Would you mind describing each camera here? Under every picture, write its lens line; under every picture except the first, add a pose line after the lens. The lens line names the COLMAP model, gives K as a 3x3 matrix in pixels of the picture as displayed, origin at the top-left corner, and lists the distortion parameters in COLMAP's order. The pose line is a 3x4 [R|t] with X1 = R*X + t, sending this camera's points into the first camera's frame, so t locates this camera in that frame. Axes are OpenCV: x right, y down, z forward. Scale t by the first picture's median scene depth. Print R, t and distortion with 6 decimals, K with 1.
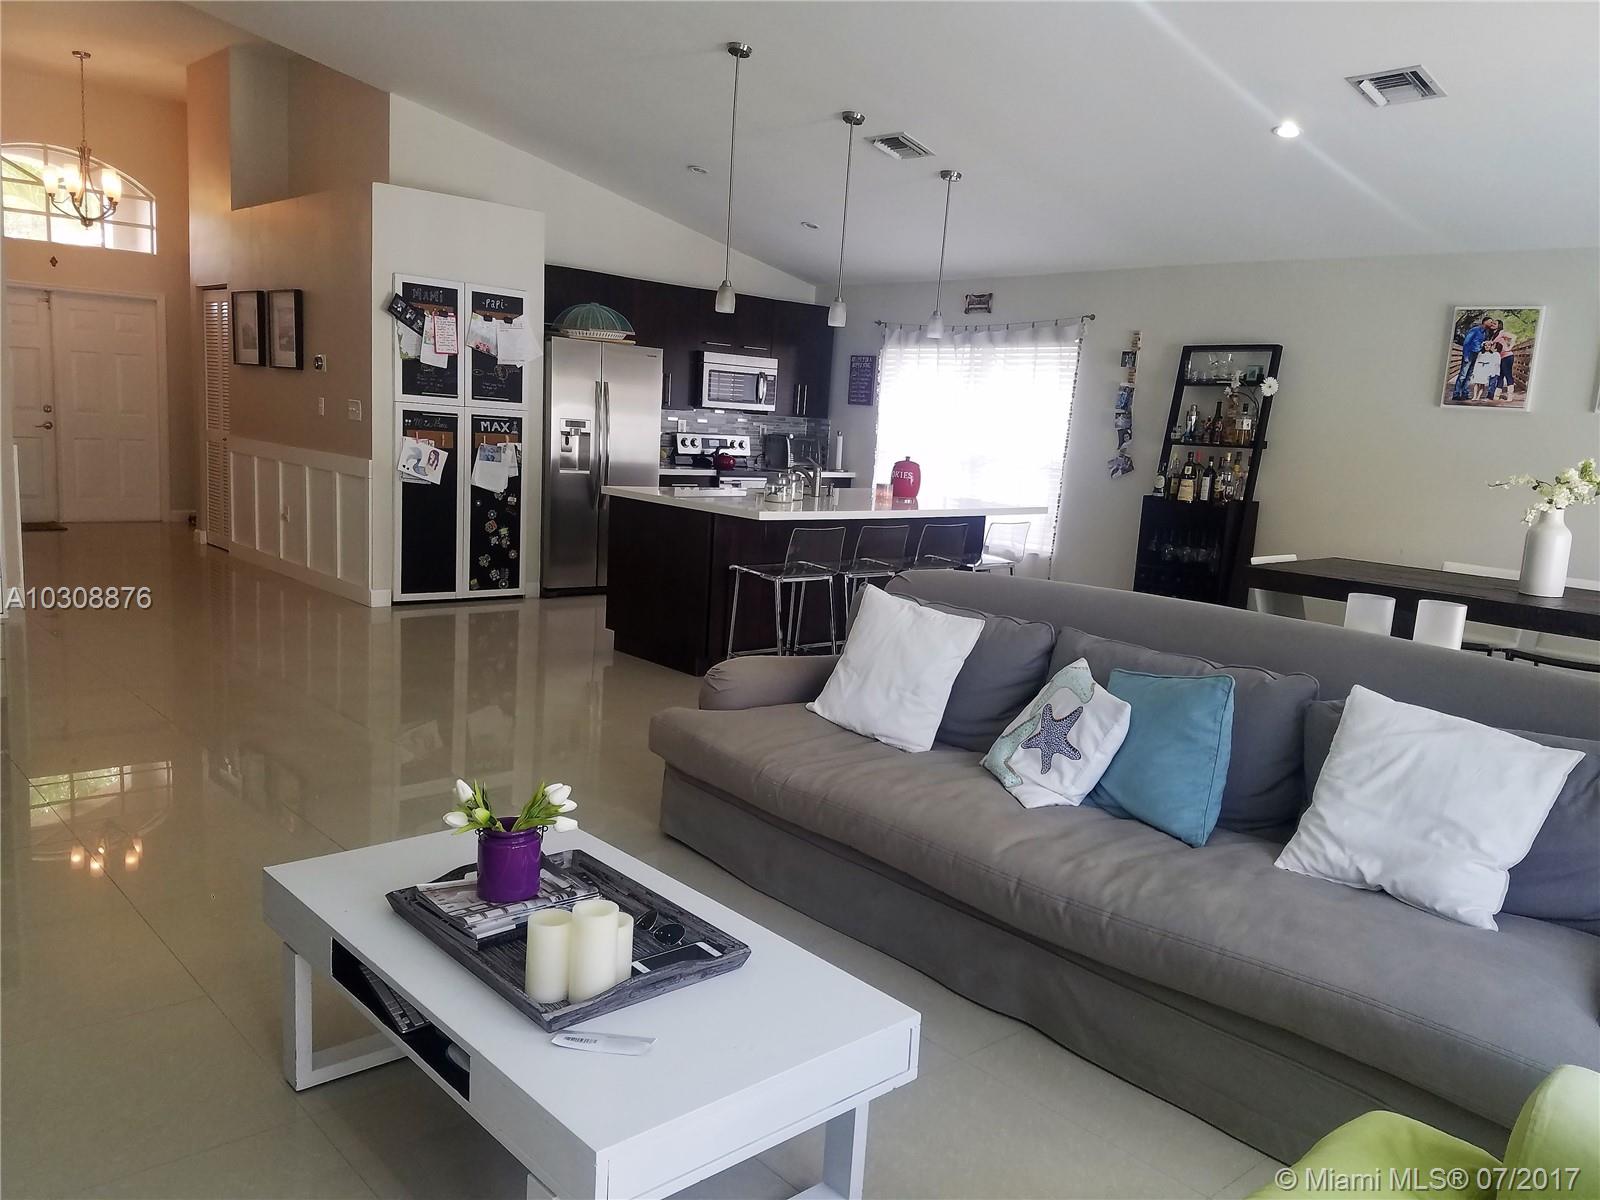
lens RADIAL K [[1225.0, 0, 793.0], [0, 1225.0, 615.6], [0, 0, 1]] dist [0.089092, -0.170886]
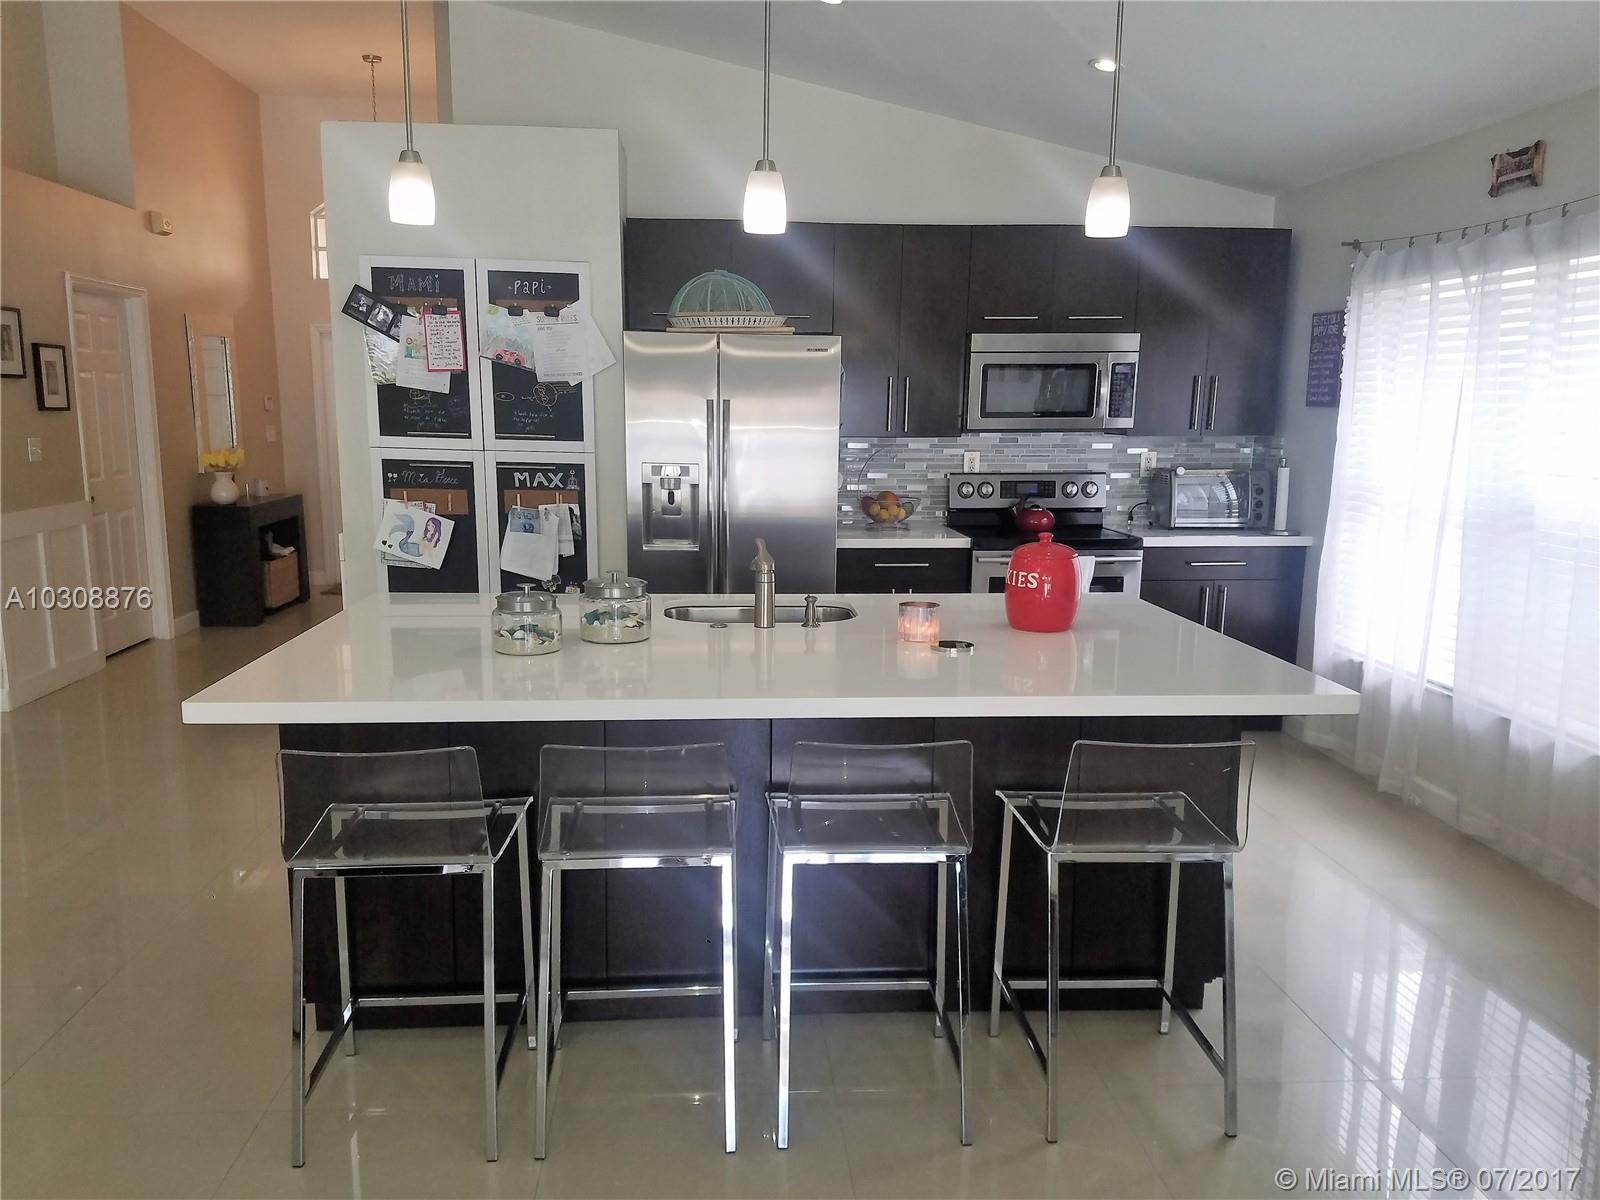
lens RADIAL K [[1168.8, 0, 751.7], [0, 1168.8, 598.7], [0, 0, 1]] dist [0.199504, -0.357126]
pose [[0.768356, 0.051428, -0.637953, 0.246688], [-0.065414, 0.997857, 0.001657, -0.101629], [0.636671, 0.040458, 0.770073, 0.612924]]
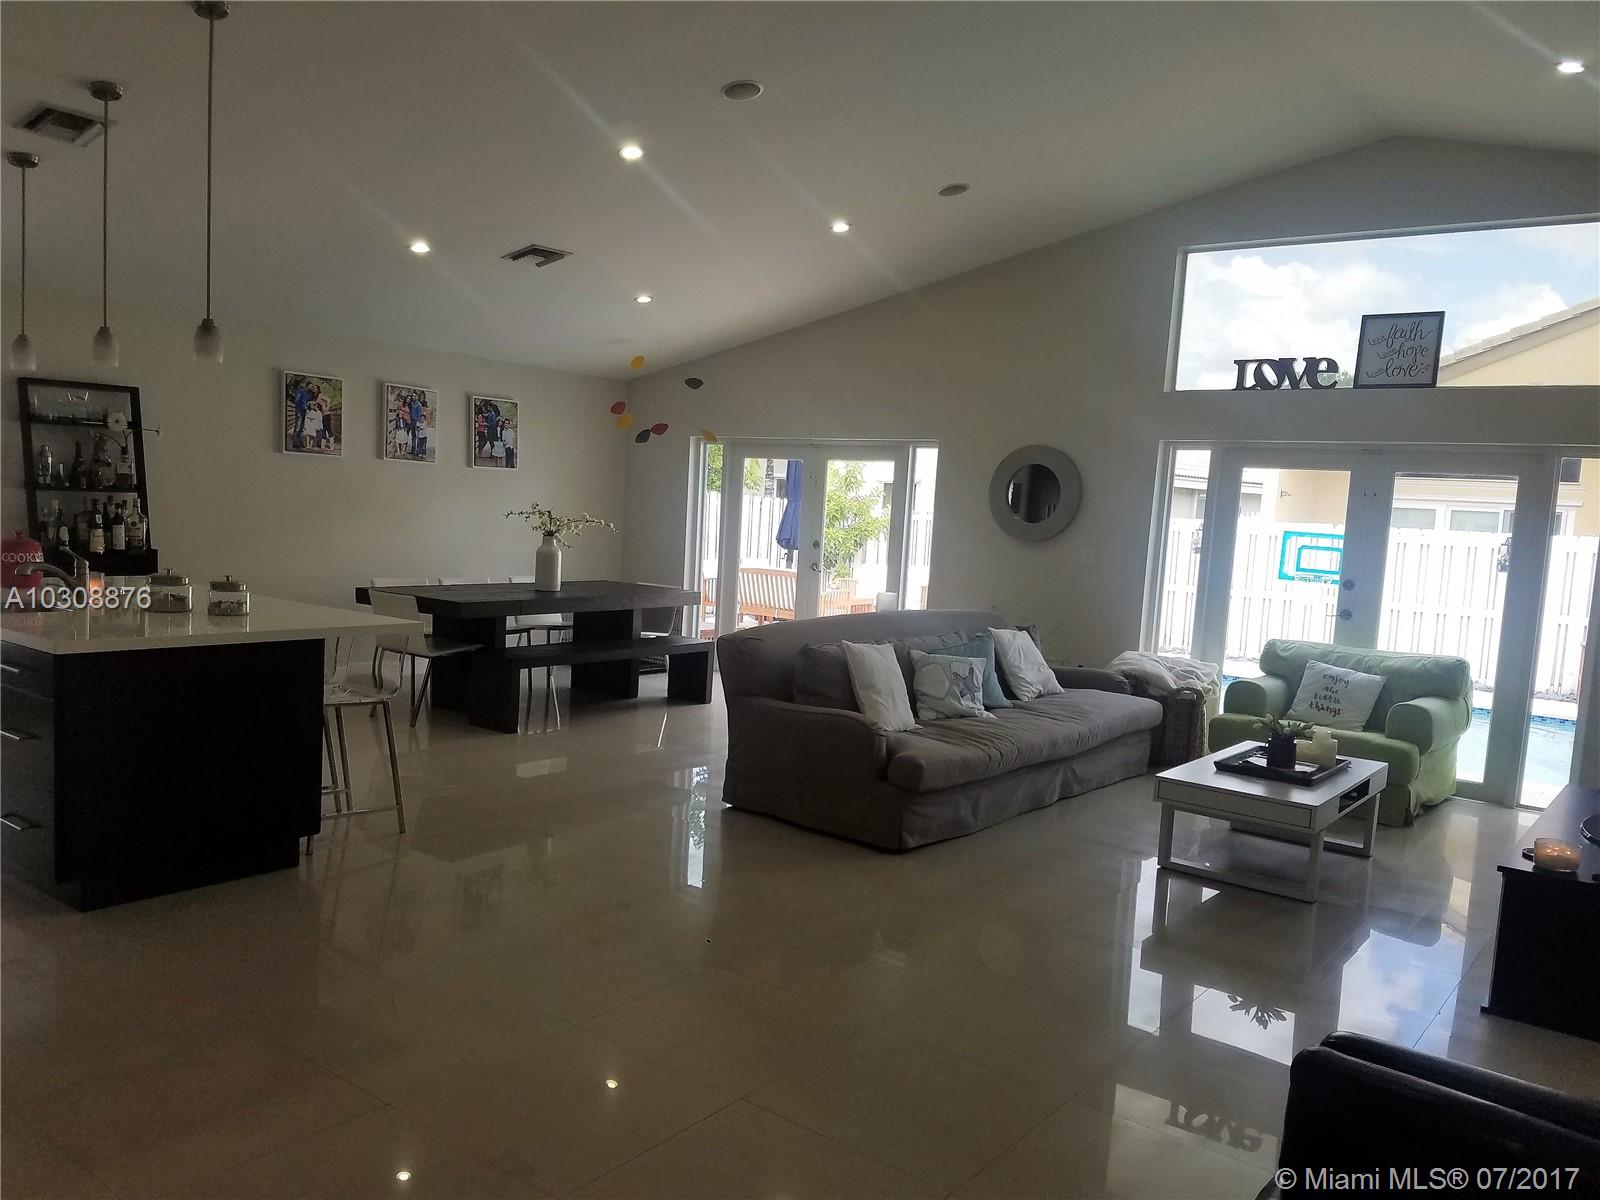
lens RADIAL K [[1229.4, 0, 800.0], [0, 1229.4, 600.0], [0, 0, 1]] dist [0.183941, -0.293221]
pose [[-0.178477, -0.150537, 0.972360, -0.684181], [0.098787, 0.980492, 0.169929, -0.163881], [-0.978972, 0.126385, -0.160124, 0.634275]]
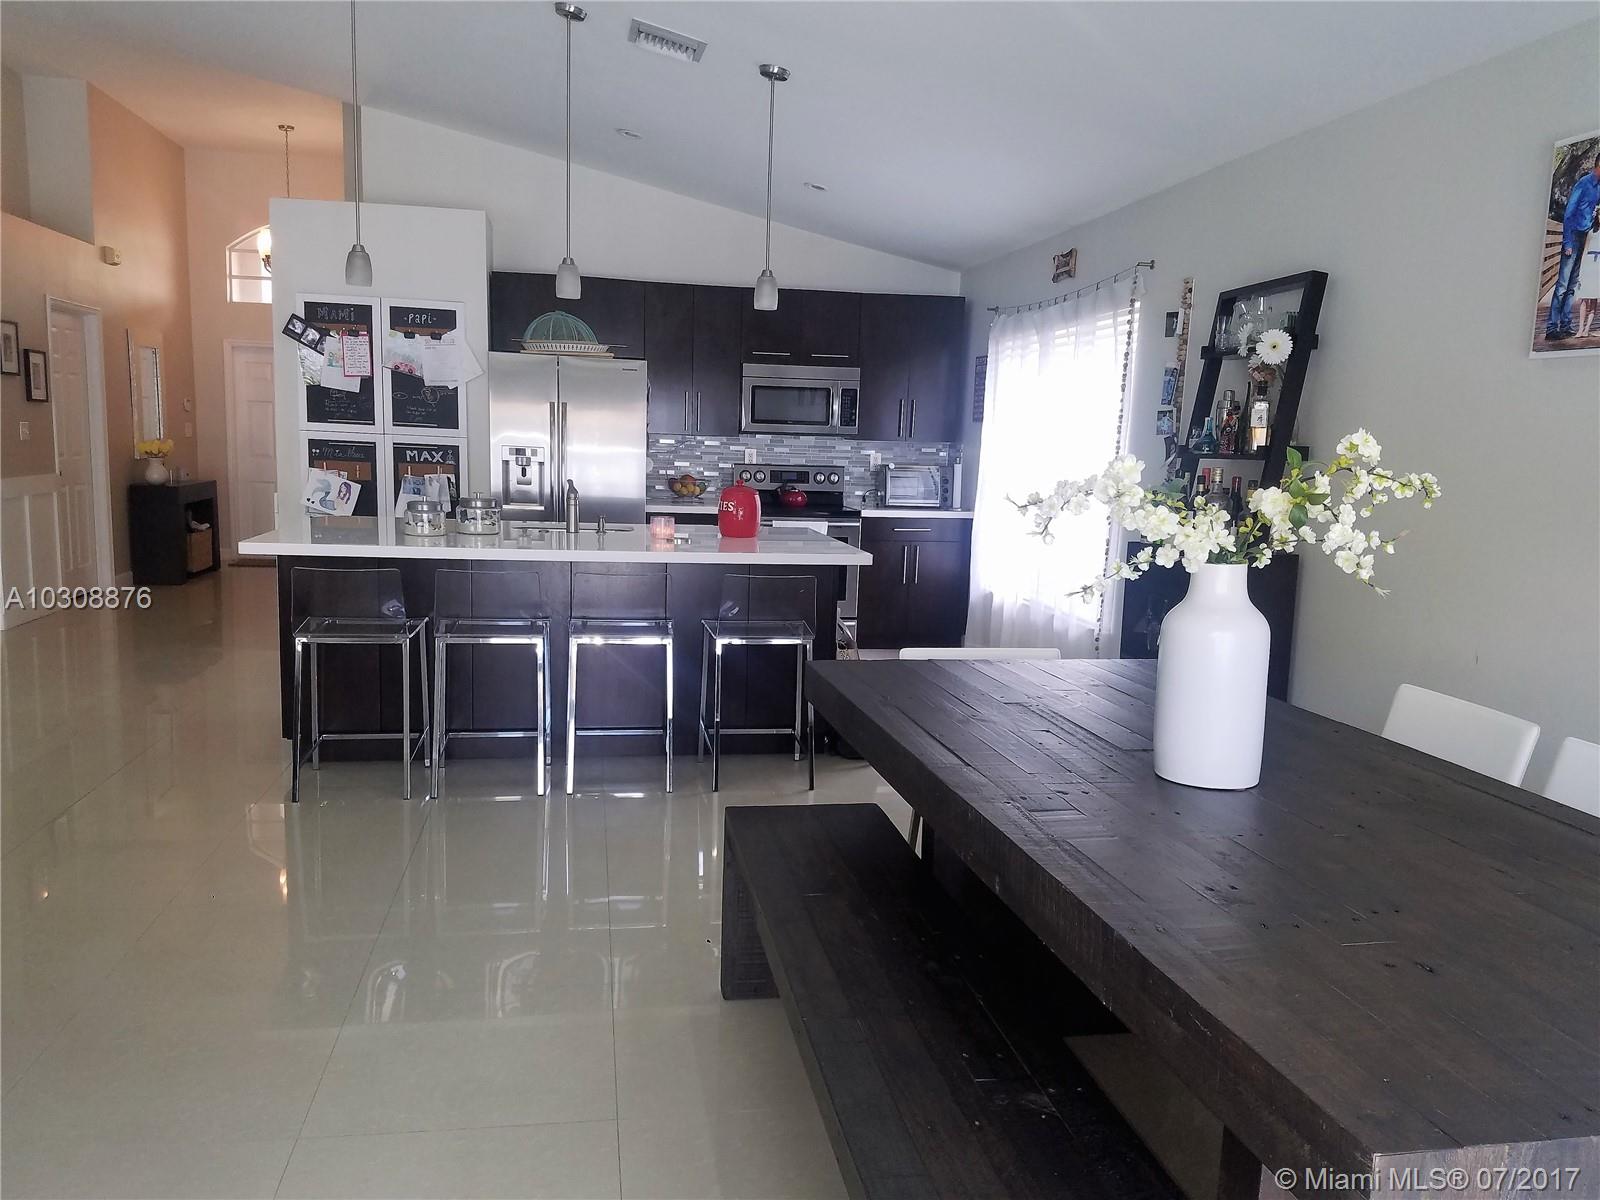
lens RADIAL K [[1225.0, 0, 793.0], [0, 1225.0, 615.6], [0, 0, 1]] dist [0.089092, -0.170886]
pose [[0.842522, 0.044723, -0.536801, 0.476774], [-0.068592, 0.997342, -0.024564, -0.035714], [0.534276, 0.057516, 0.843351, 0.407176]]
